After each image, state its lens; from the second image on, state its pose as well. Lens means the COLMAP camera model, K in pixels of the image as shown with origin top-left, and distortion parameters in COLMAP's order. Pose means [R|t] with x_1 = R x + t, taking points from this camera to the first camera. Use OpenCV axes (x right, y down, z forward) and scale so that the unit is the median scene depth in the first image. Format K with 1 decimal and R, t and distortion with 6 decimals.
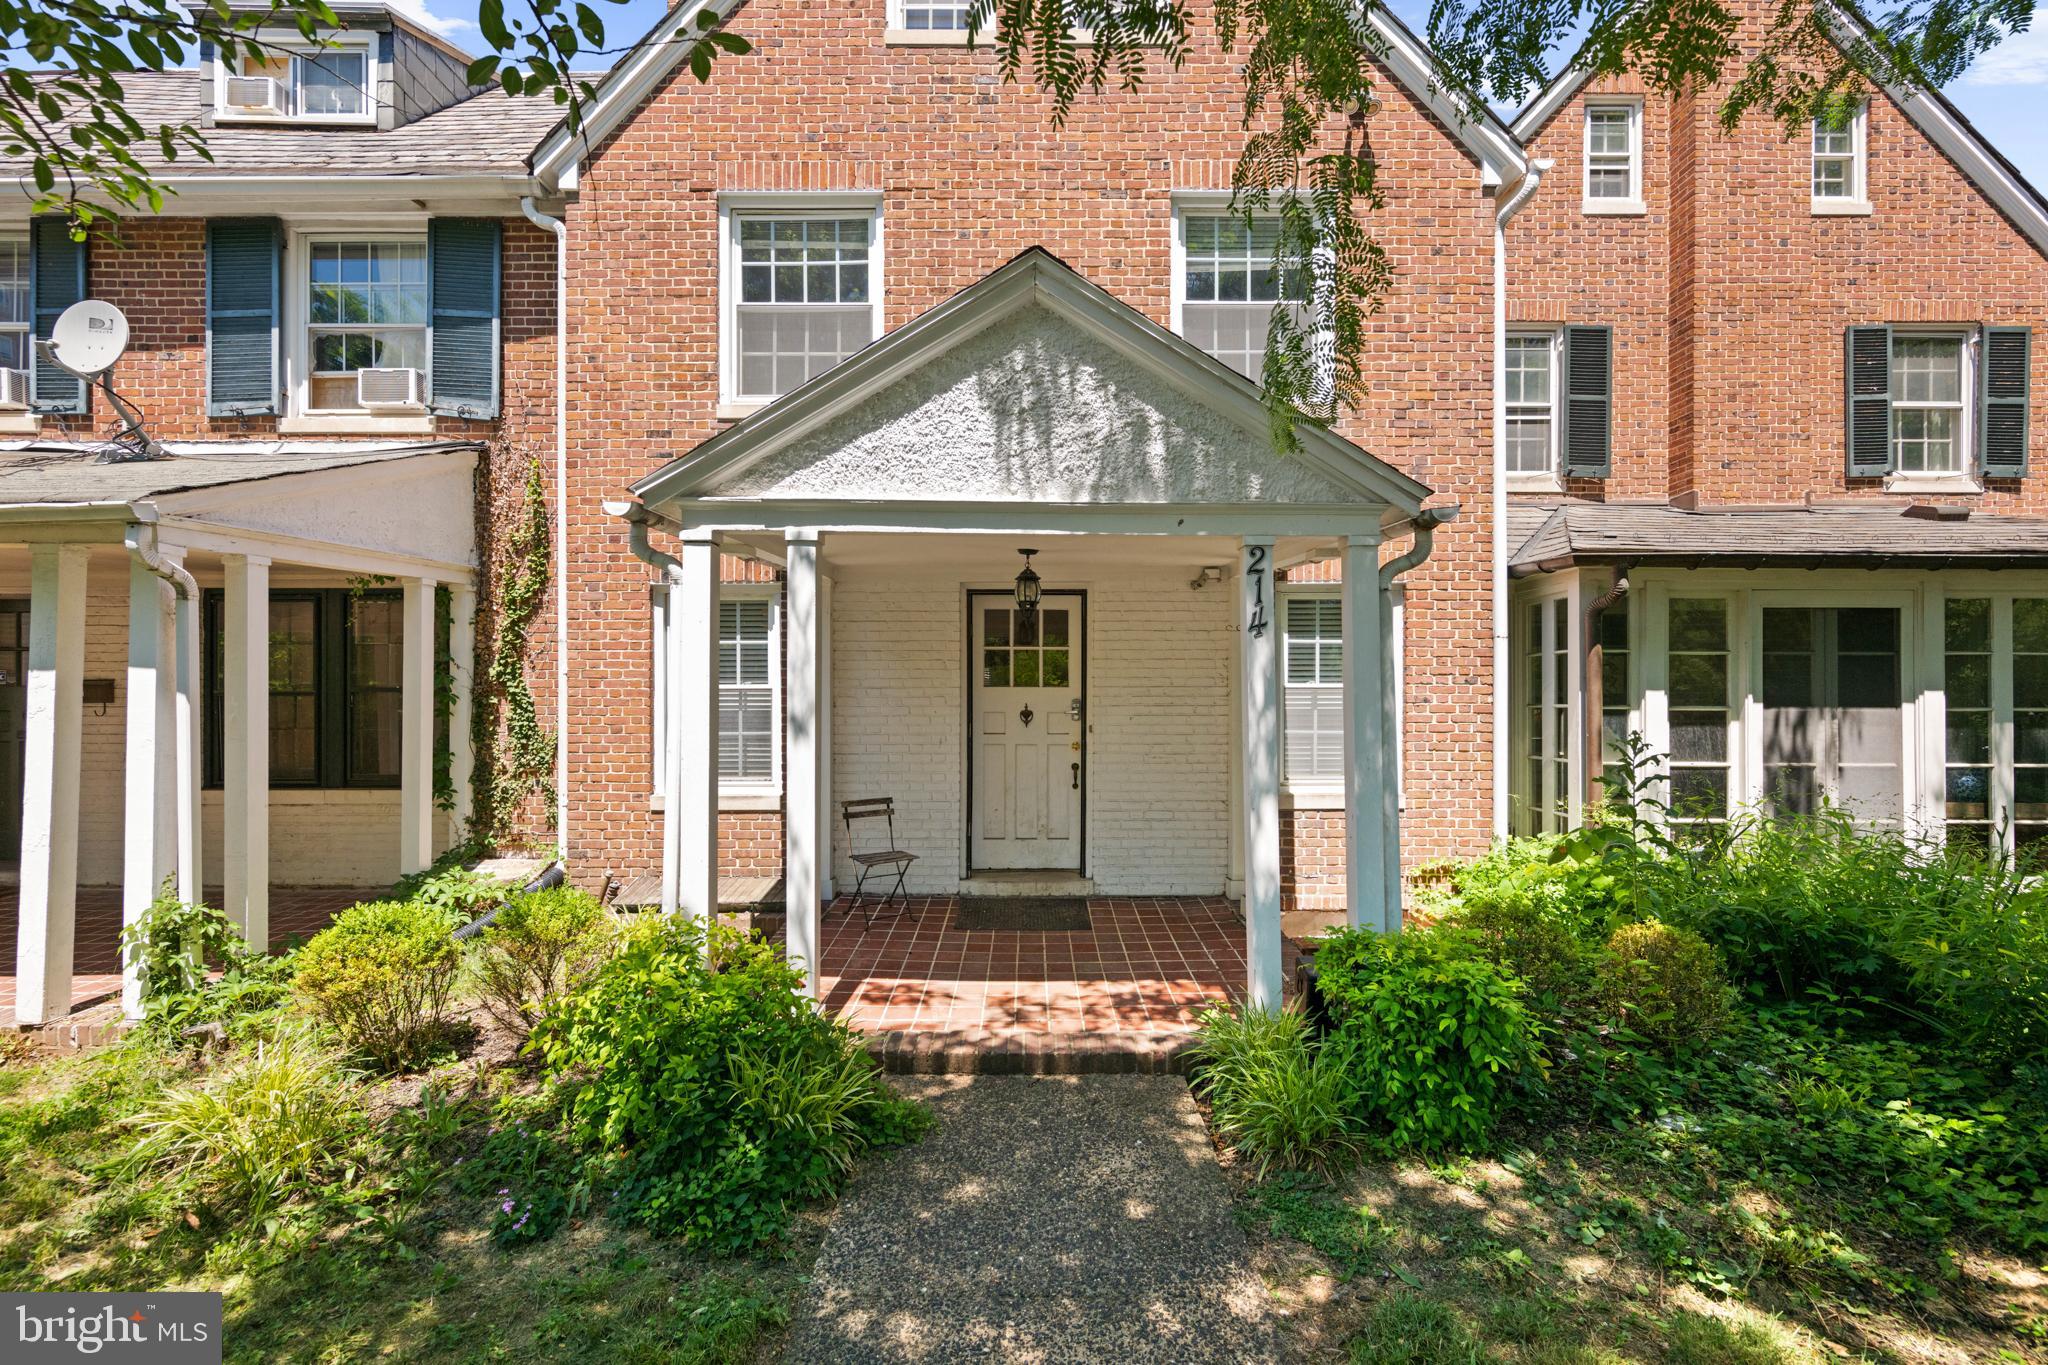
lens RADIAL K [[799.7, 0, 1004.5], [0, 799.7, 731.0], [0, 0, 1]] dist [-0.009925, -0.000684]
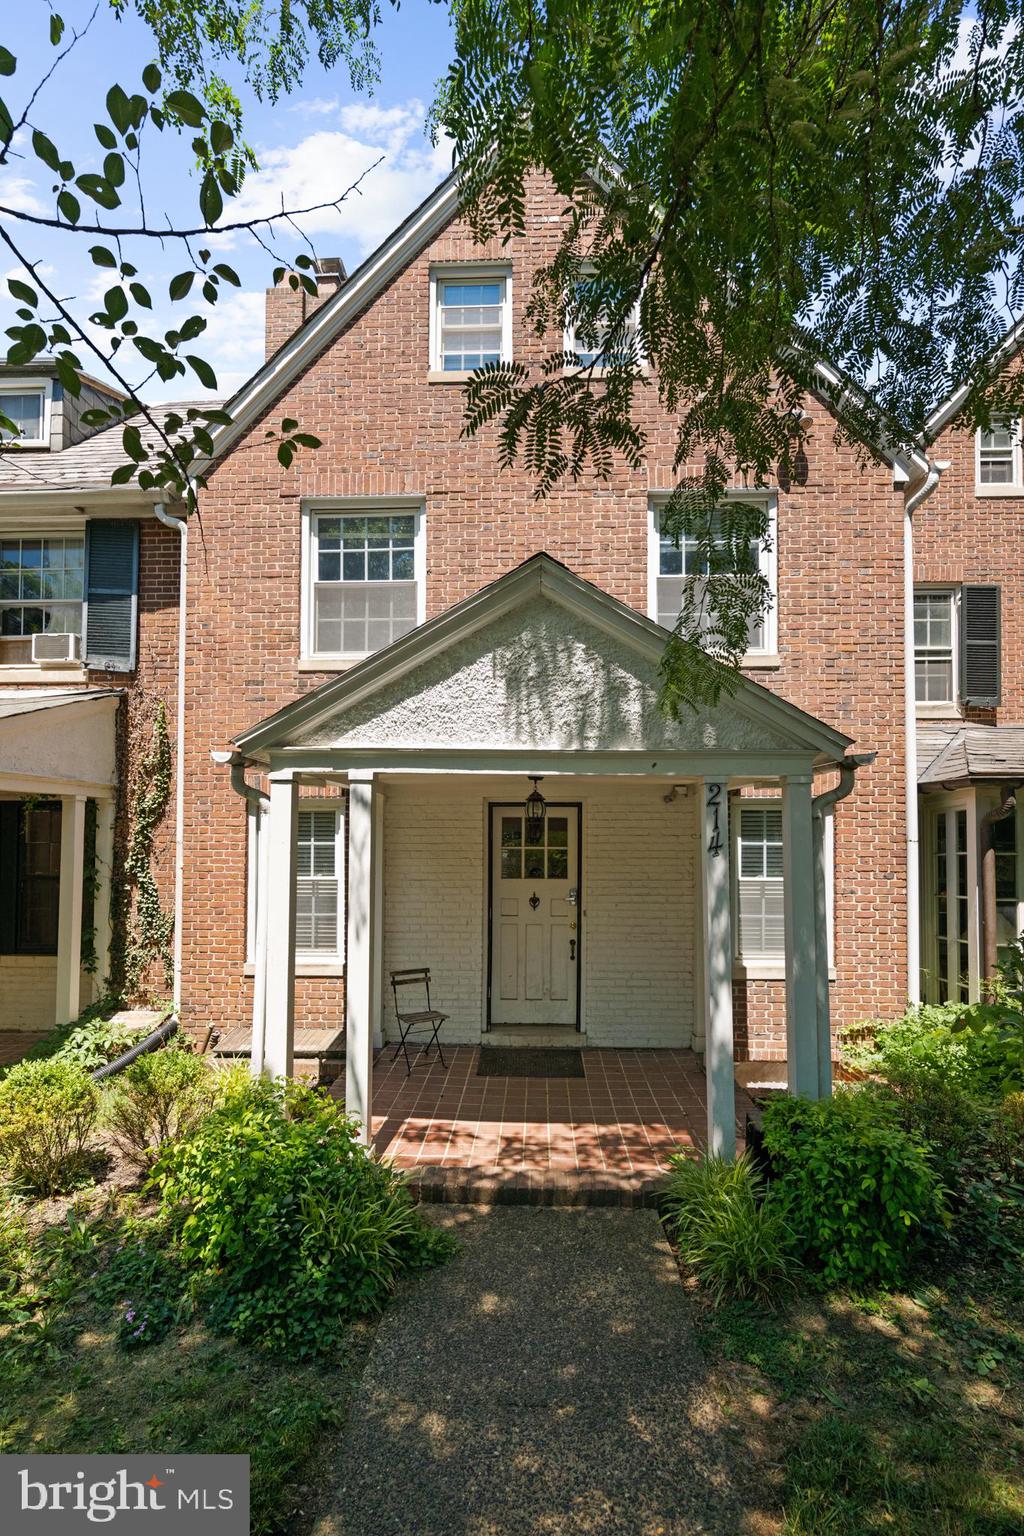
lens RADIAL K [[633.8, 0, 505.7], [0, 633.8, 770.6], [0, 0, 1]] dist [-0.012762, -0.000062]
pose [[0.999350, 0.002489, -0.035972, 0.017970], [-0.003559, 0.999552, -0.029714, -0.203791], [0.035882, 0.029823, 0.998911, -0.020572]]
